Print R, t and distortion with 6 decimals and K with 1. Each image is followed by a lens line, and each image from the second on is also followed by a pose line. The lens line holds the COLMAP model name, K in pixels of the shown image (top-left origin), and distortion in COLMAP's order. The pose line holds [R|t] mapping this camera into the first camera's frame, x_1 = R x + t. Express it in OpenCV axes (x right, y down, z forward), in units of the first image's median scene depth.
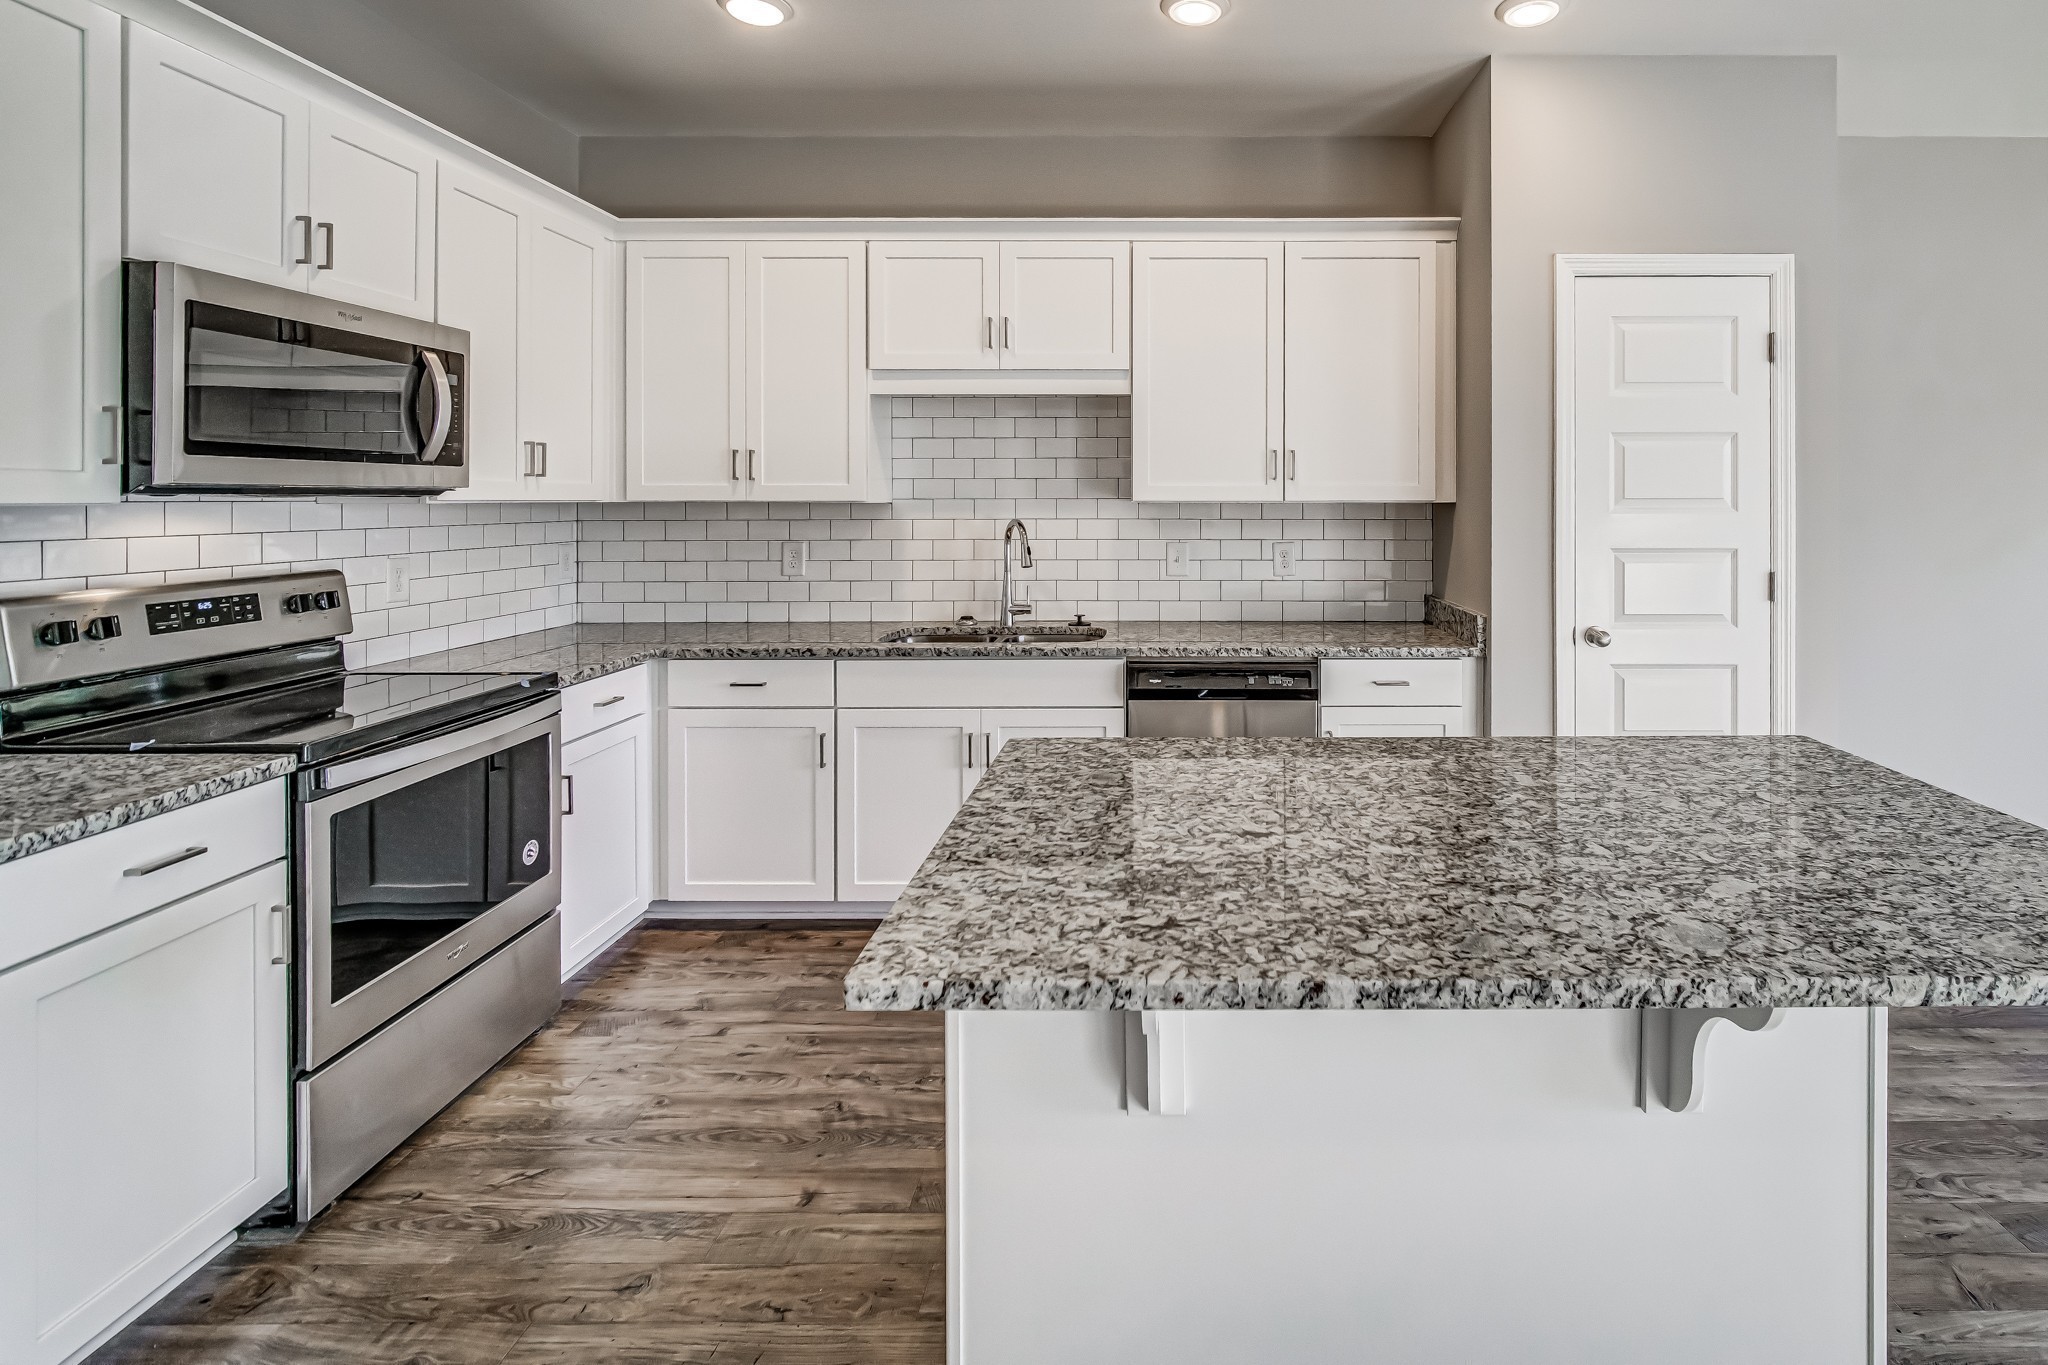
lens RADIAL K [[977.8, 0, 1178.3], [0, 977.8, 503.4], [0, 0, 1]] dist [-0.001922, 0.000597]
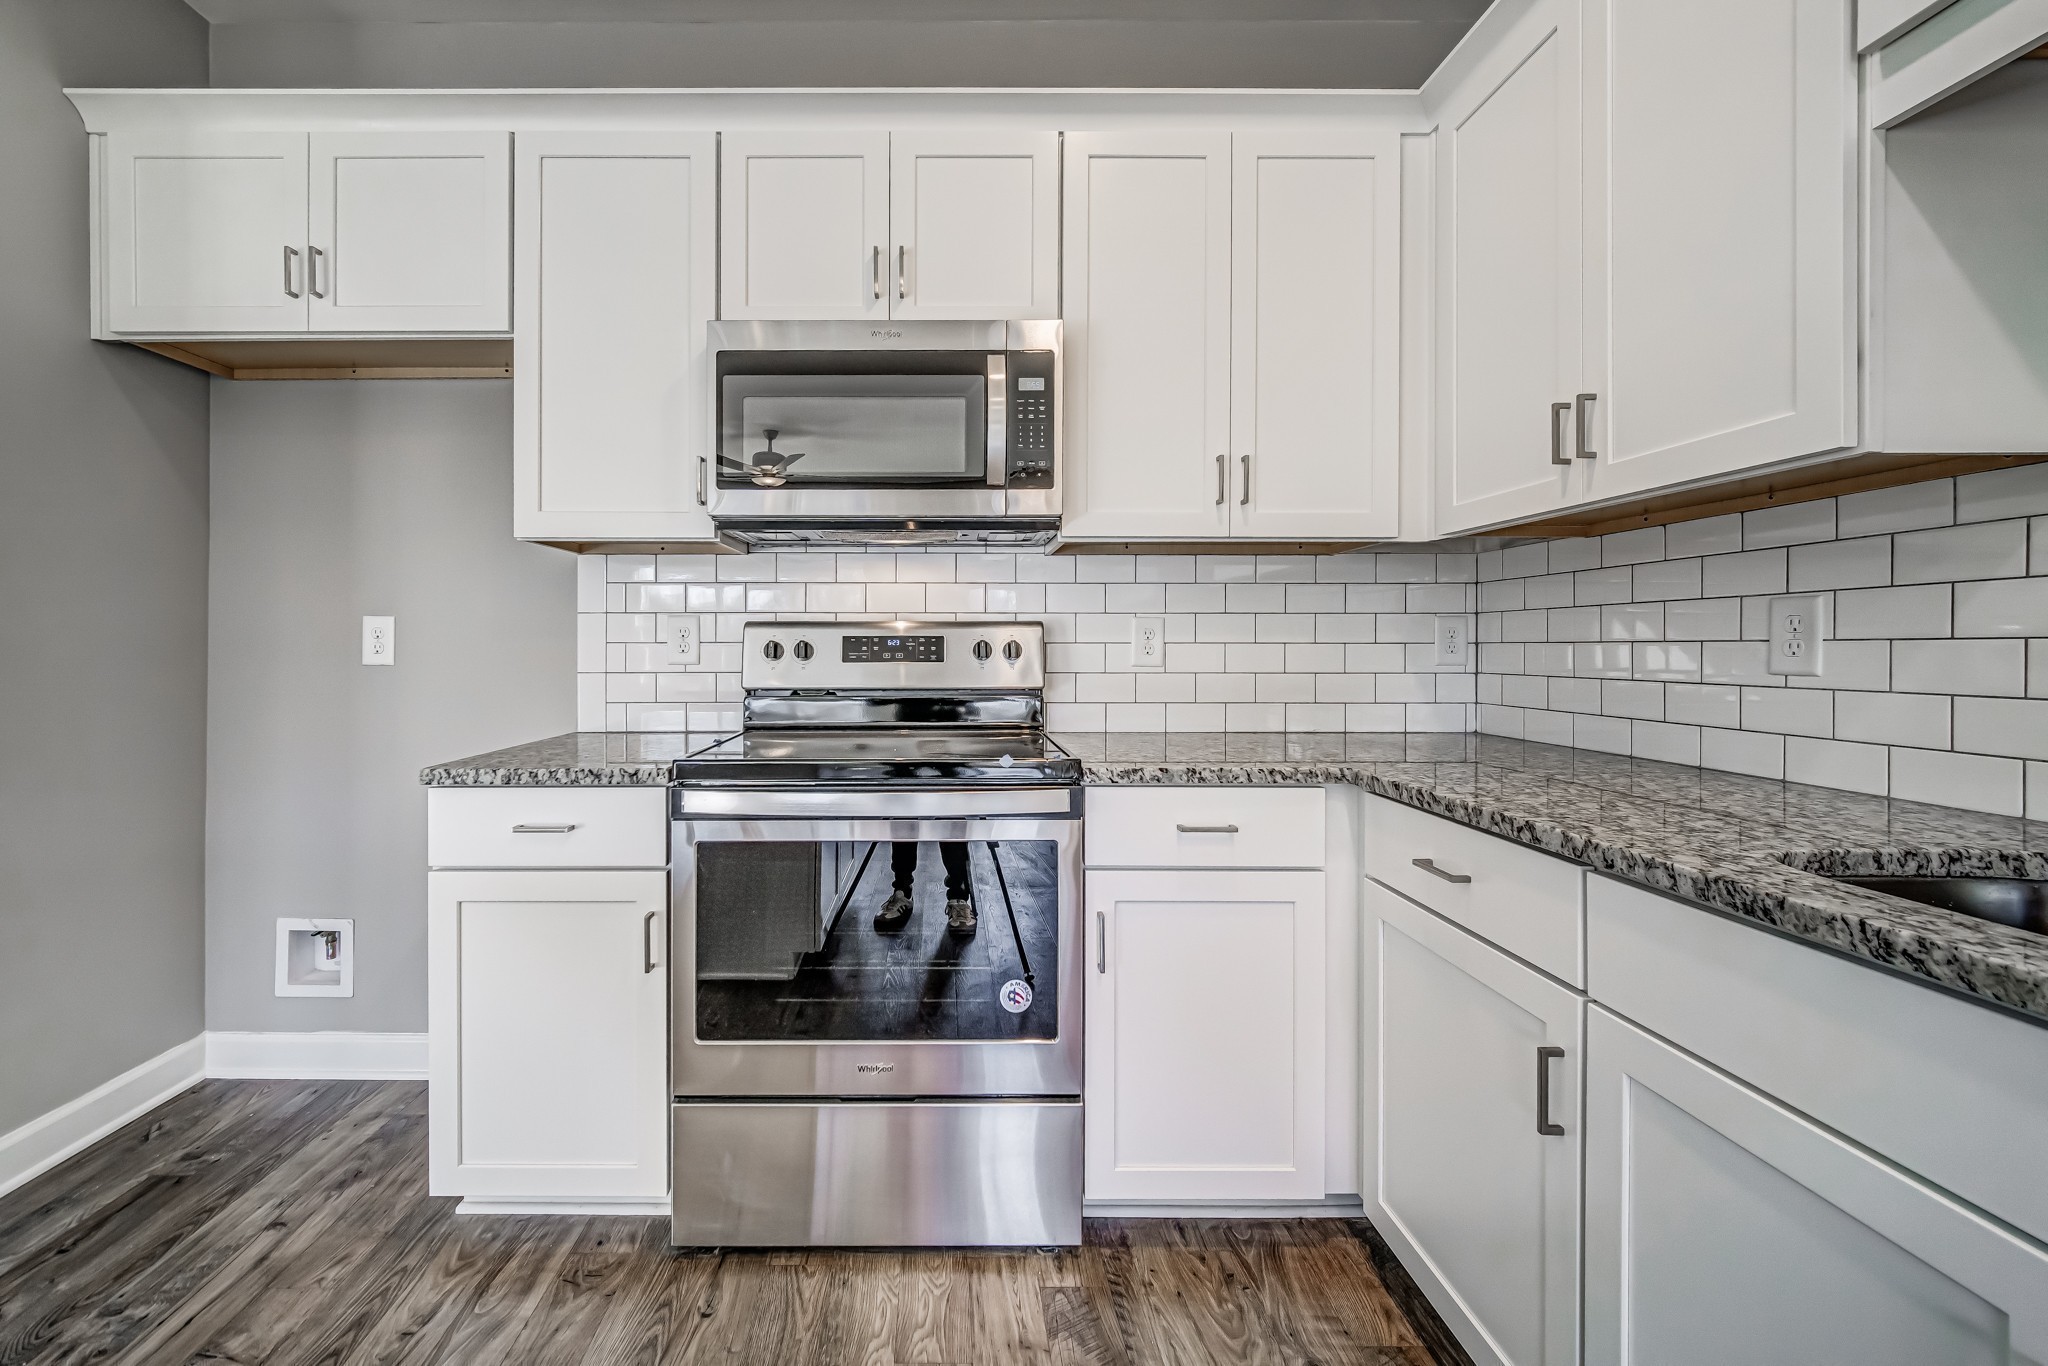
lens RADIAL K [[828.4, 0, 955.2], [0, 828.4, 650.1], [0, 0, 1]] dist [-0.000067, -0.000764]
pose [[0.002161, 0.005056, -0.999985, -0.035827], [-0.006441, 0.999967, 0.005042, 0.076992], [0.999977, 0.006430, 0.002194, 0.760825]]
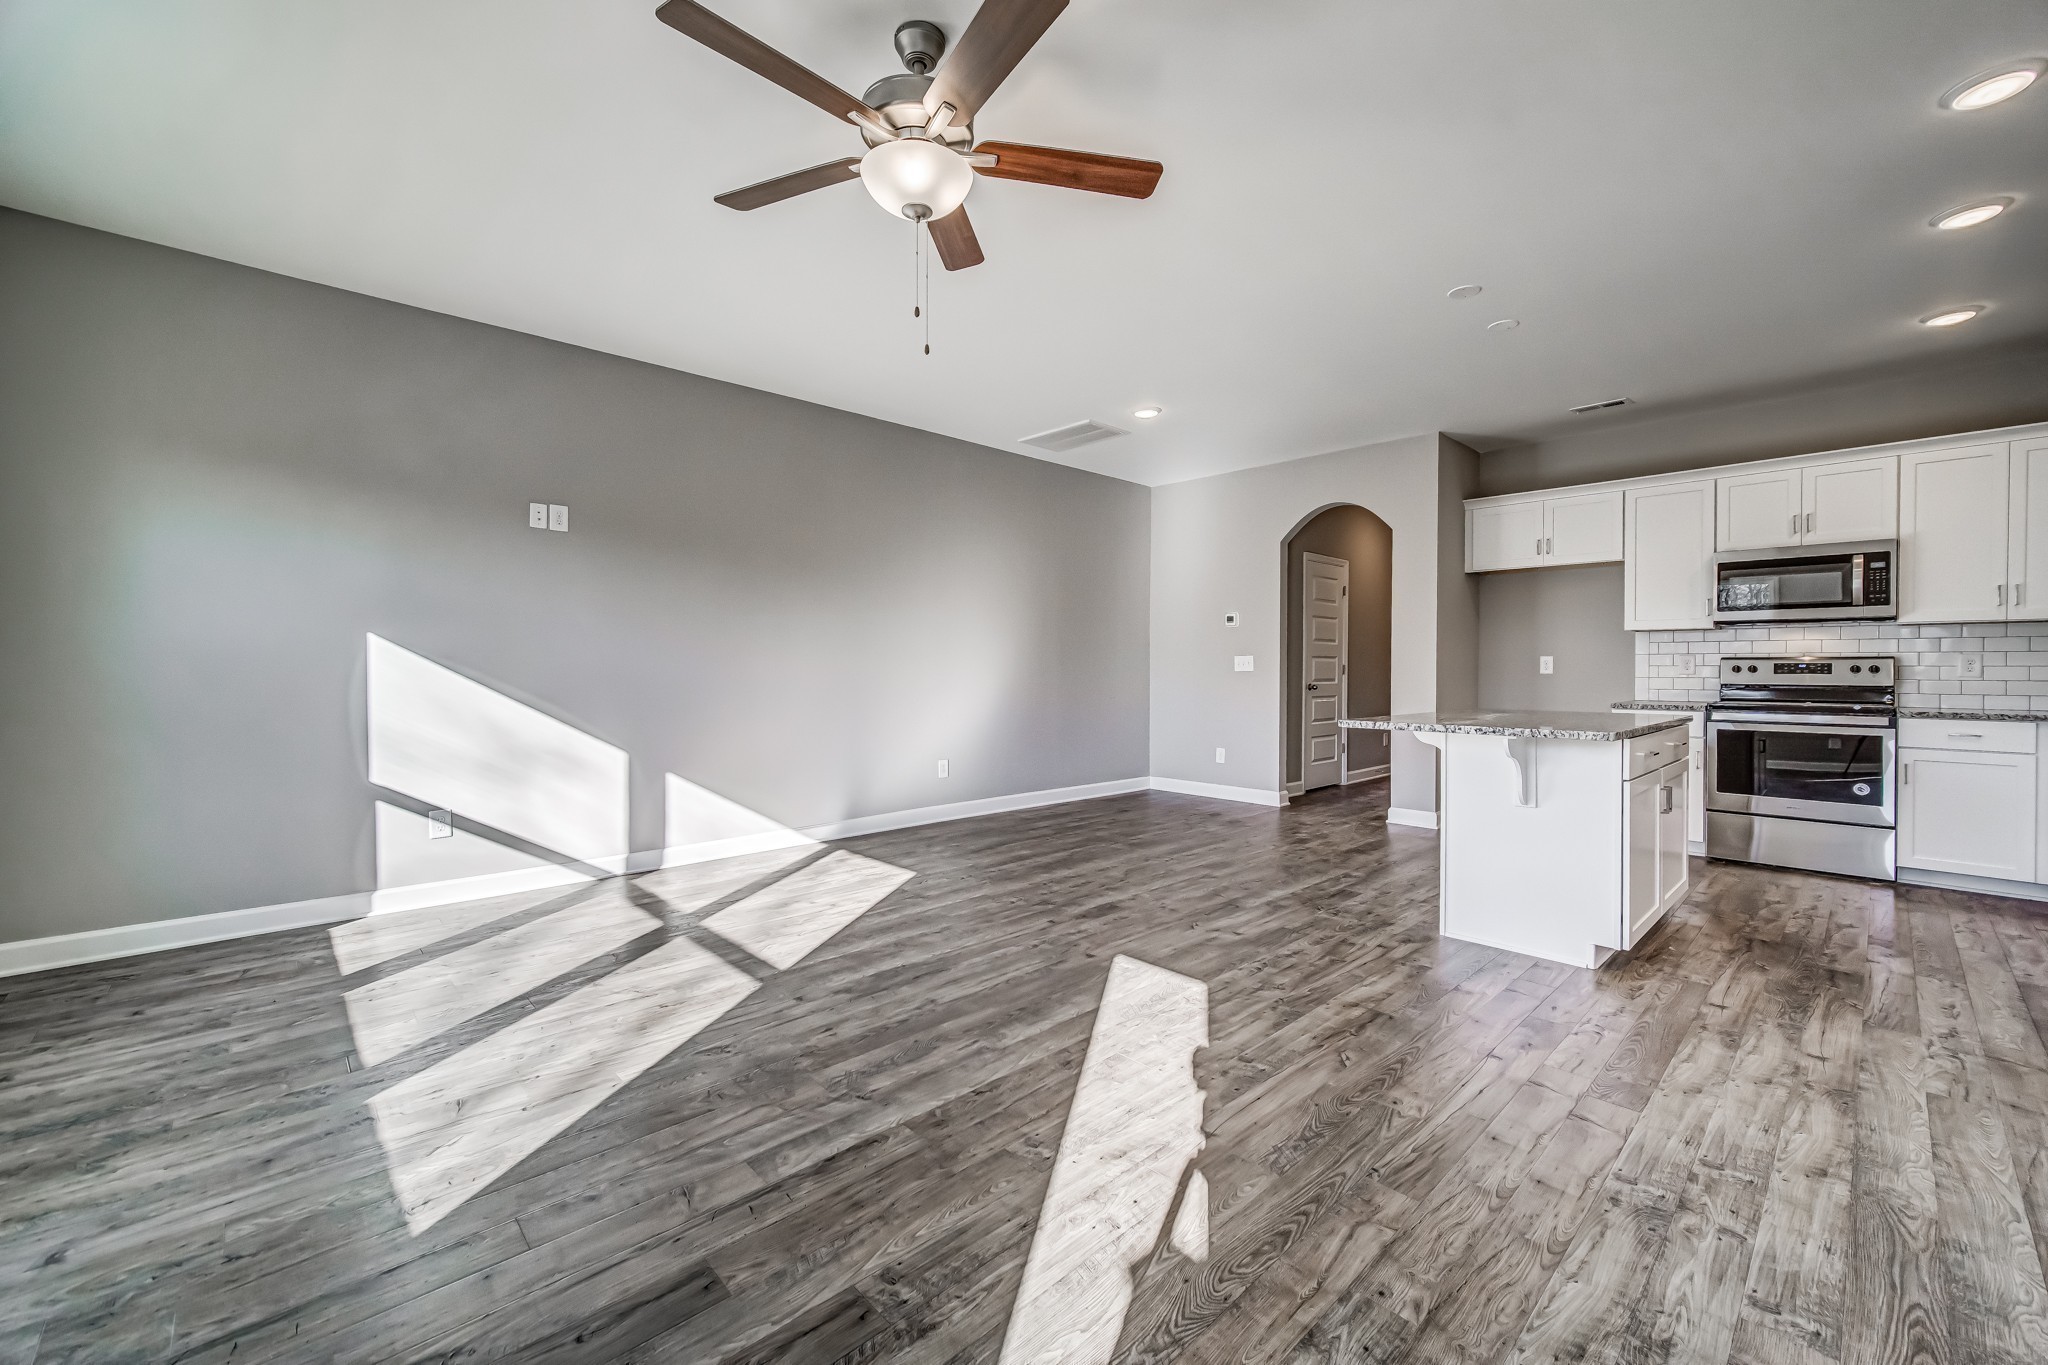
lens RADIAL K [[828.4, 0, 1017.5], [0, 828.4, 671.9], [0, 0, 1]] dist [-0.000067, -0.000764]
pose [[-0.732787, 0.002832, -0.680453, 1.492062], [-0.005647, 0.999932, 0.010243, 0.078578], [0.680435, 0.011348, -0.732721, 0.852194]]
